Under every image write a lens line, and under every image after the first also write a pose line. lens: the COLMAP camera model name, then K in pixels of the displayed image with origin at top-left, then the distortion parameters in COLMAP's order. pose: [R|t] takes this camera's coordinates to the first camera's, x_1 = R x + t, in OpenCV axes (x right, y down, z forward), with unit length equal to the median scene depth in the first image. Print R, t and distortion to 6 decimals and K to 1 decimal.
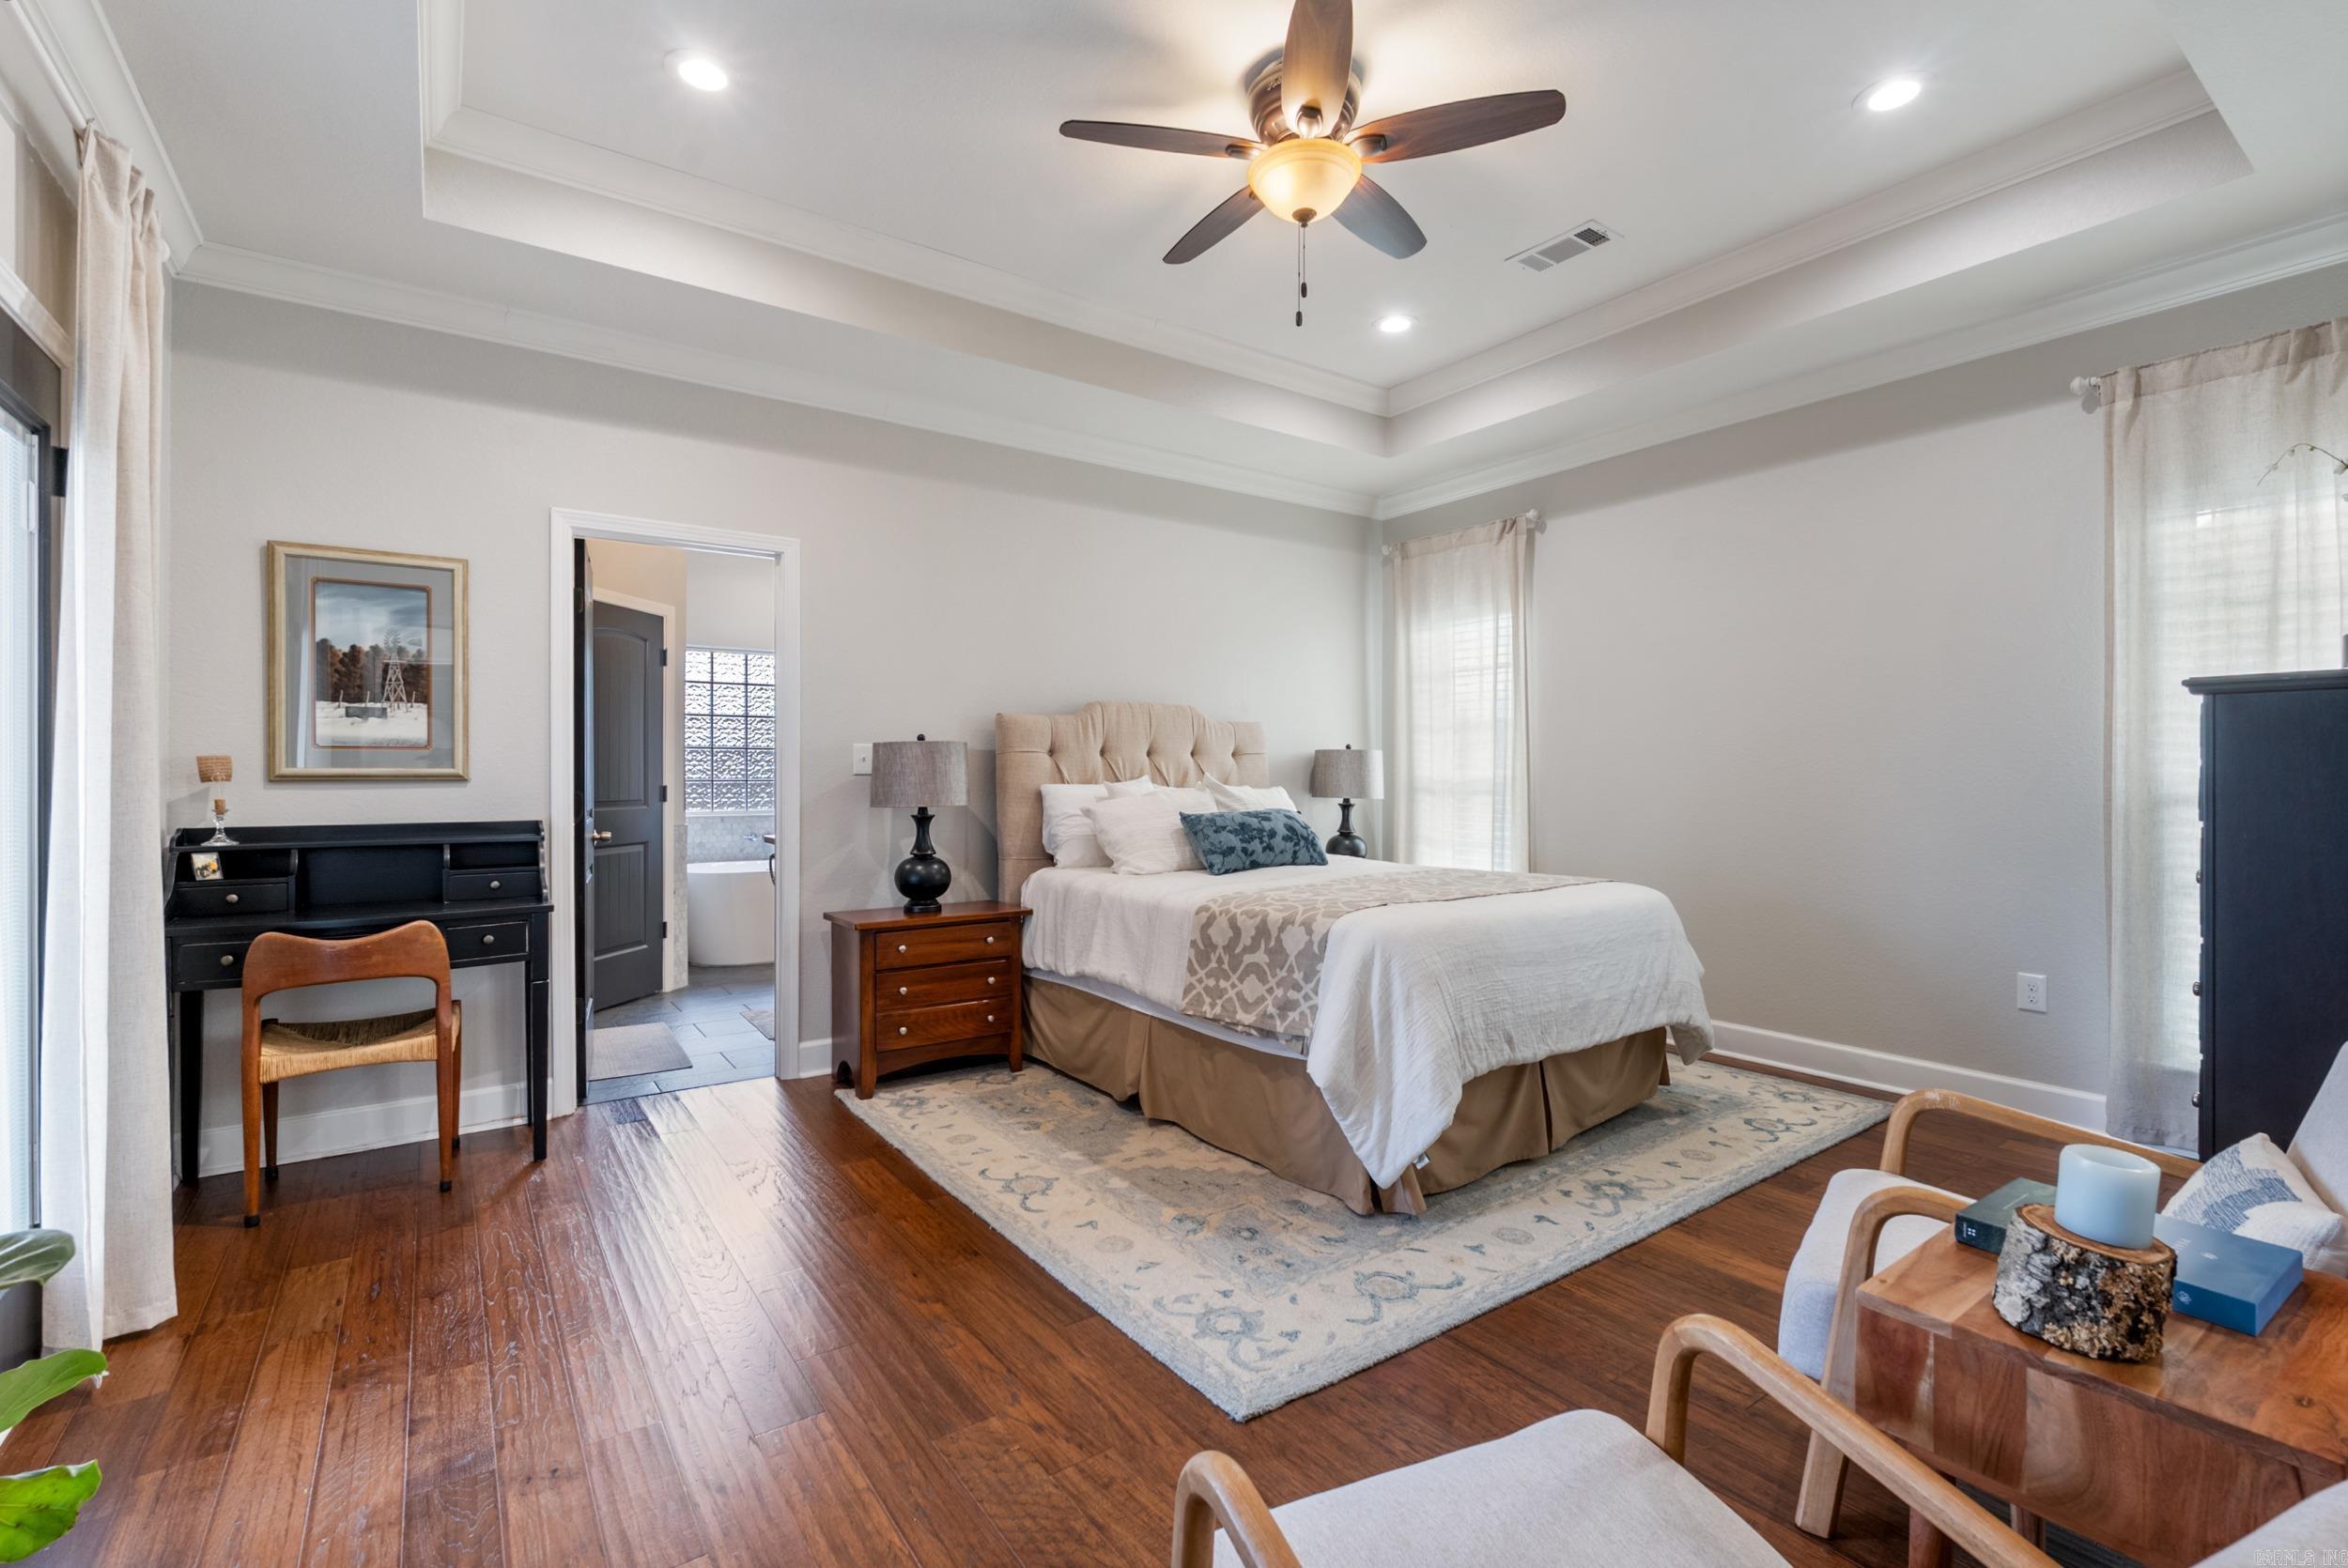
lens RADIAL K [[1045.9, 0, 1177.6], [0, 1045.9, 776.2], [0, 0, 1]] dist [-0.004799, -0.000482]
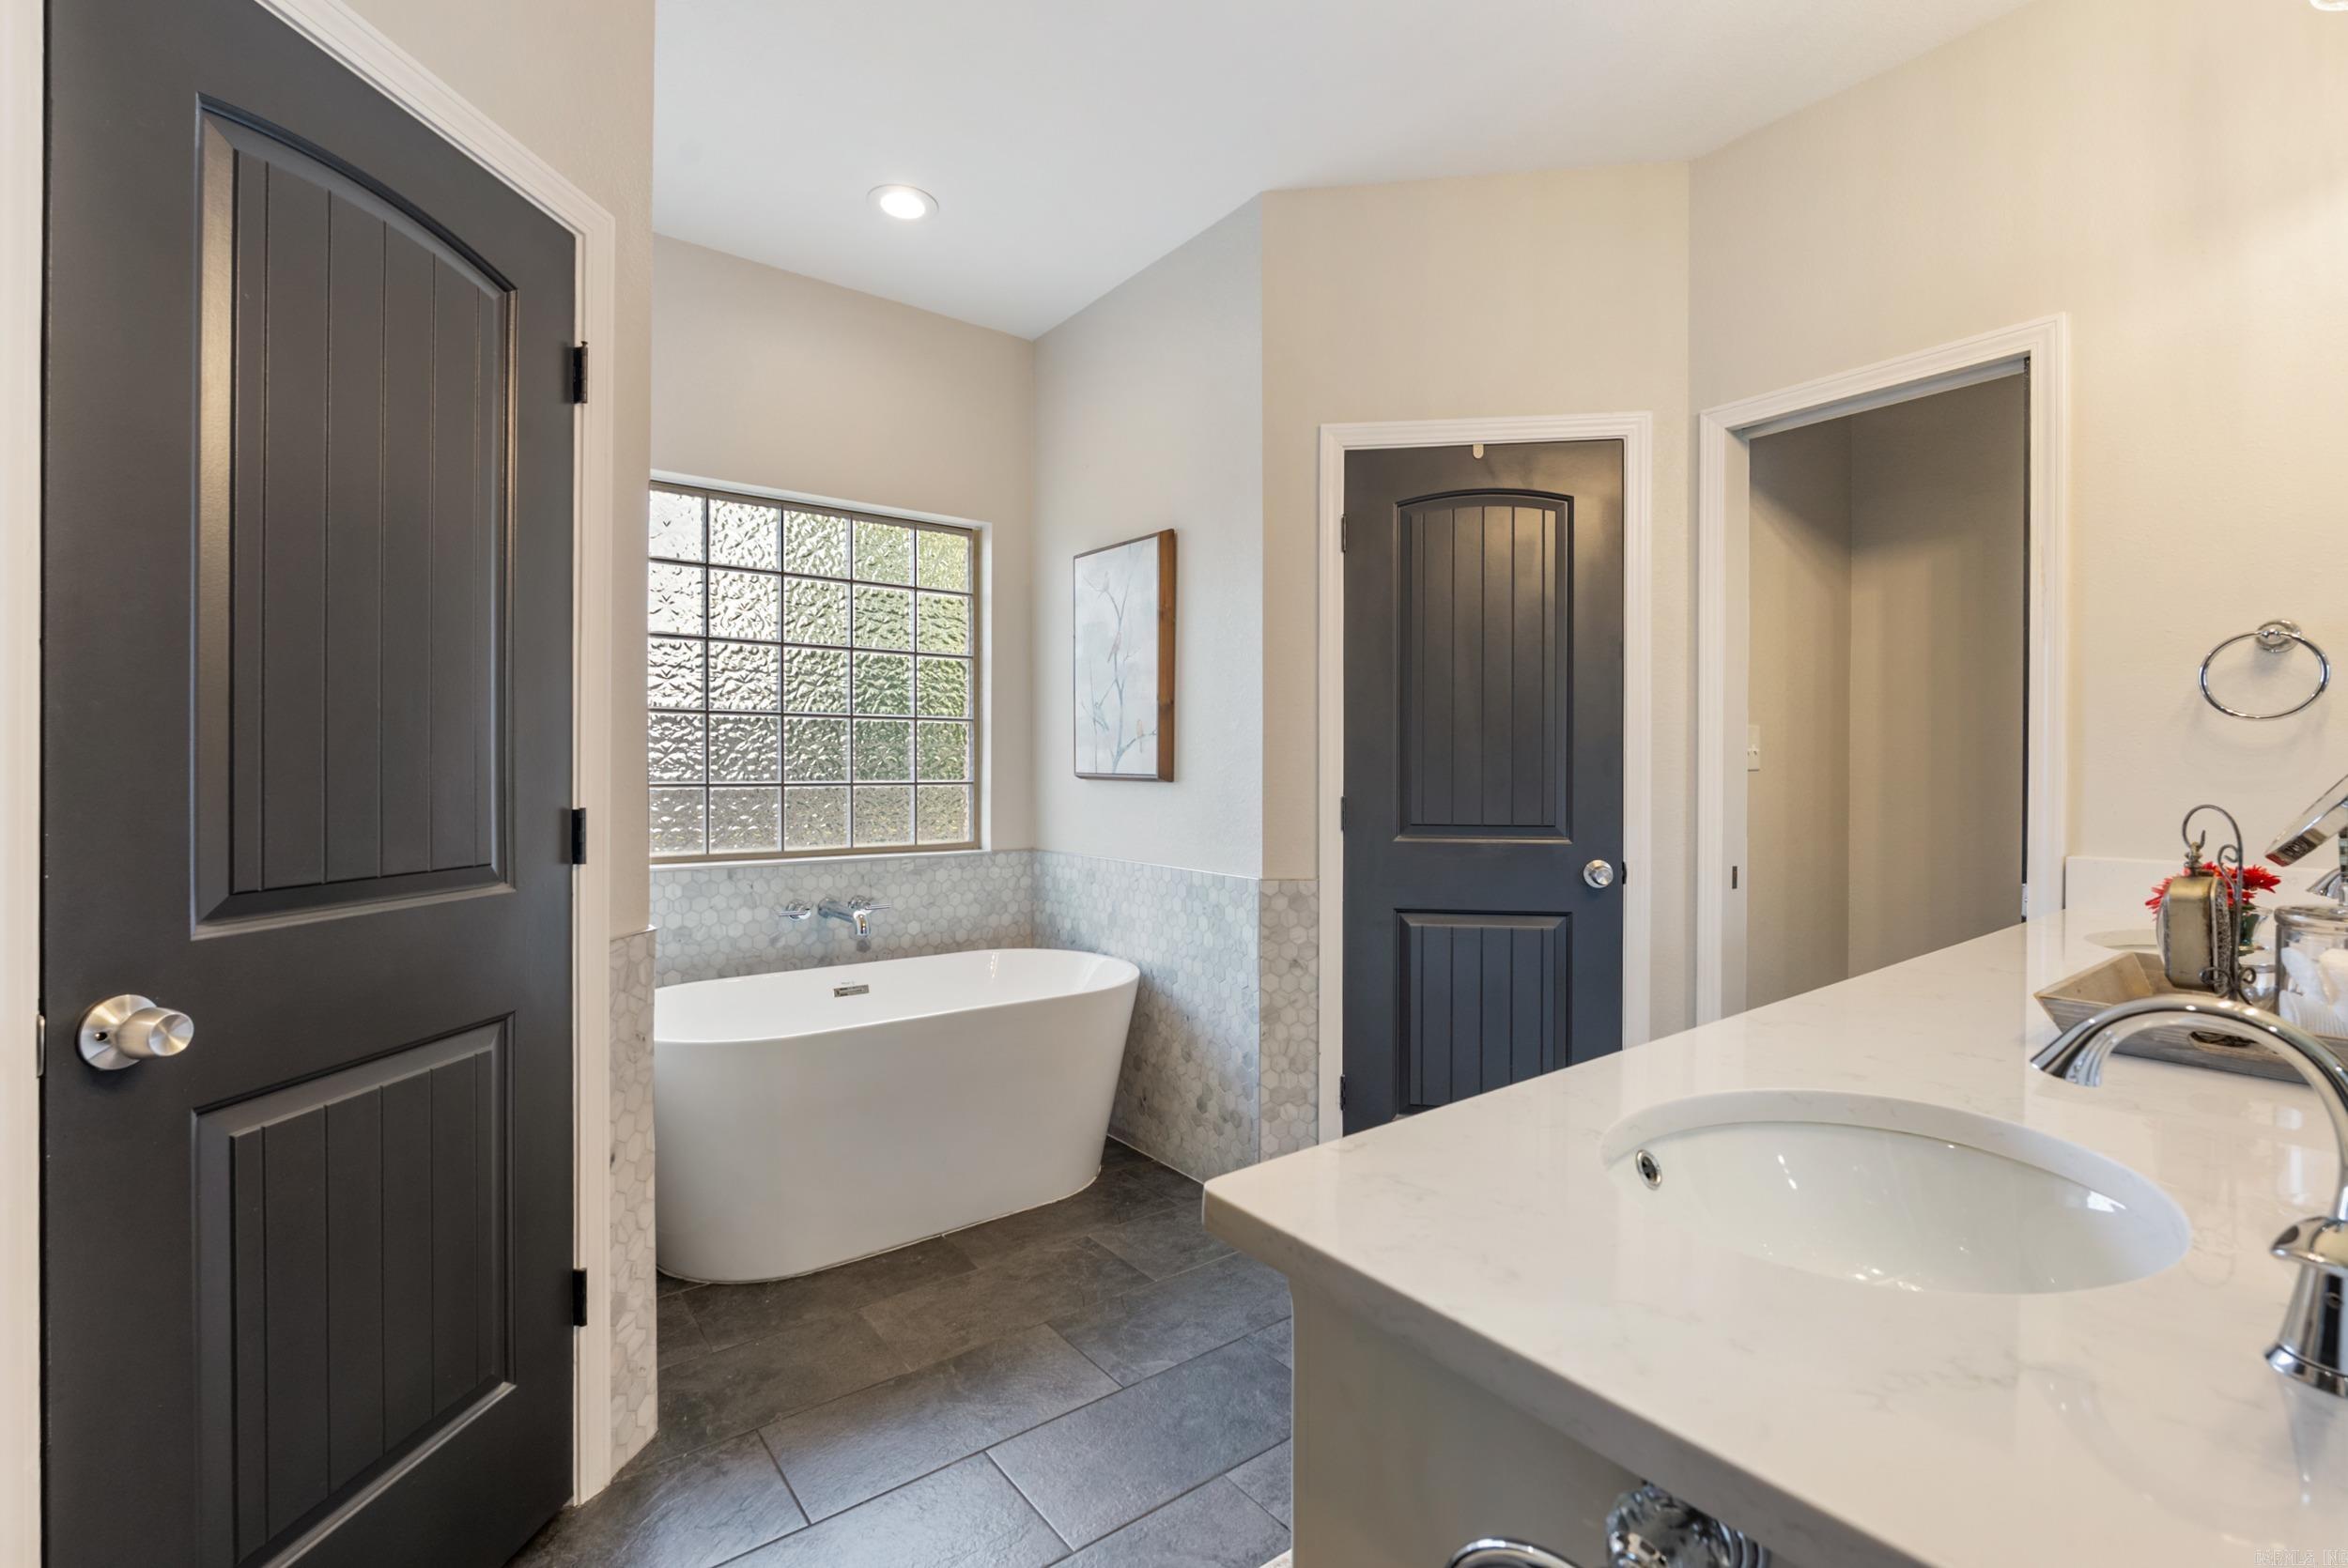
lens RADIAL K [[1045.9, 0, 1185.3], [0, 1045.9, 776.4], [0, 0, 1]] dist [-0.004799, -0.000482]
pose [[0.999152, 0.003461, 0.041023, -0.327005], [-0.003537, 0.999992, 0.001787, -0.001026], [-0.041016, -0.001930, 0.999157, 0.687947]]
